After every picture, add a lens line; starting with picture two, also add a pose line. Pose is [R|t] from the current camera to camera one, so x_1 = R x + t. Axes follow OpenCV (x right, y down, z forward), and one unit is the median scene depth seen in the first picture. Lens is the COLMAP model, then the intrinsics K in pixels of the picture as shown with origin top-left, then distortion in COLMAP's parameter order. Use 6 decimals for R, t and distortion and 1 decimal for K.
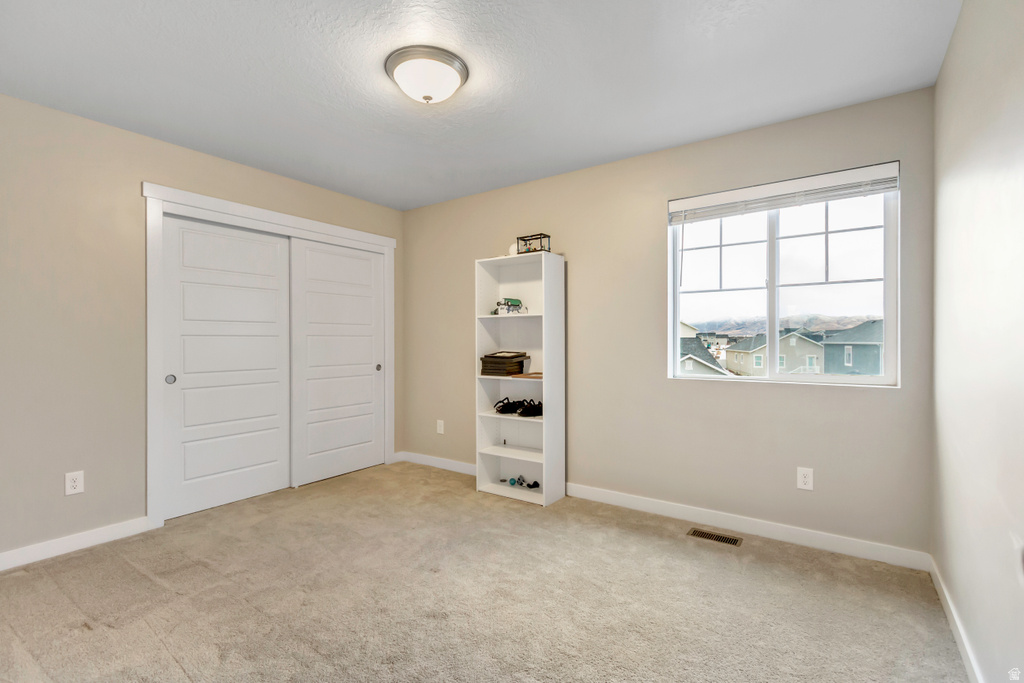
lens RADIAL K [[470.7, 0, 508.1], [0, 470.7, 340.2], [0, 0, 1]] dist [0.017792, -0.002079]
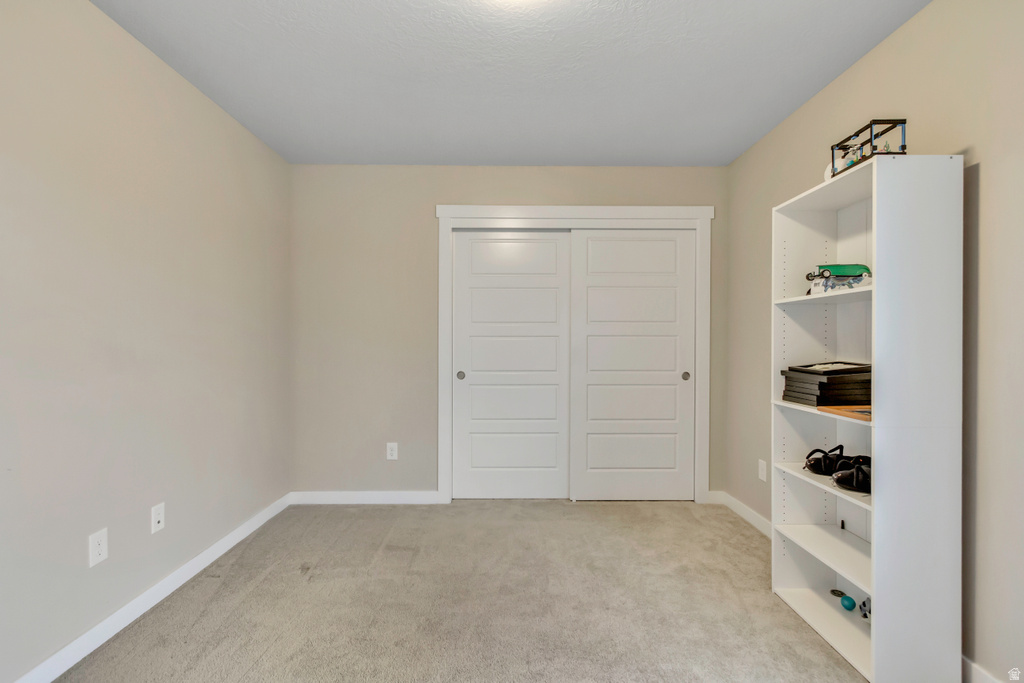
lens RADIAL K [[470.7, 0, 509.1], [0, 470.7, 342.6], [0, 0, 1]] dist [0.017792, -0.002079]
pose [[0.588999, 0.004661, -0.808120, 0.230780], [-0.001375, 0.999988, 0.004766, -0.000595], [0.808133, -0.001696, 0.588998, 0.382526]]
